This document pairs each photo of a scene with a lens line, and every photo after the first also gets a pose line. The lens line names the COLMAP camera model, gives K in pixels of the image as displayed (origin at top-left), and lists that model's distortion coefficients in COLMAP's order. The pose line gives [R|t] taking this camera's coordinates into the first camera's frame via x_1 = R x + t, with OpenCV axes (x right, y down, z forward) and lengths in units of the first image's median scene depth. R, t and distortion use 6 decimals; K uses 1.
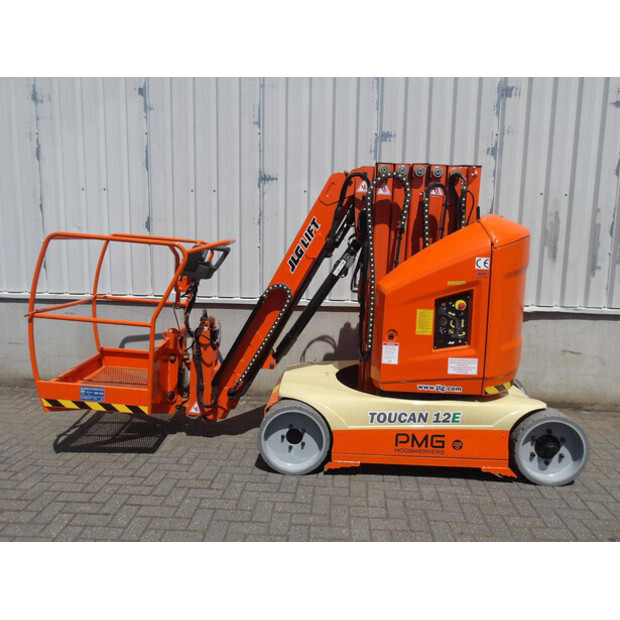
lens RADIAL K [[506.4, 0, 310.0], [0, 506.4, 310.0], [0, 0, 1]] dist [0.000713, -0.002997]
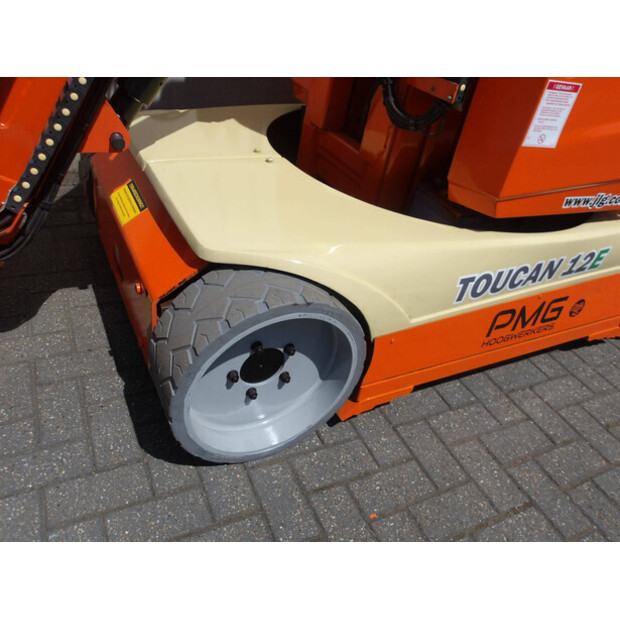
lens RADIAL K [[506.4, 0, 310.0], [0, 506.4, 310.0], [0, 0, 1]] dist [0.000713, -0.002997]
pose [[0.855759, -0.201853, 0.476373, -0.165024], [-0.073899, 0.863622, 0.498695, 0.040489], [-0.512069, -0.461966, 0.724136, 0.764609]]
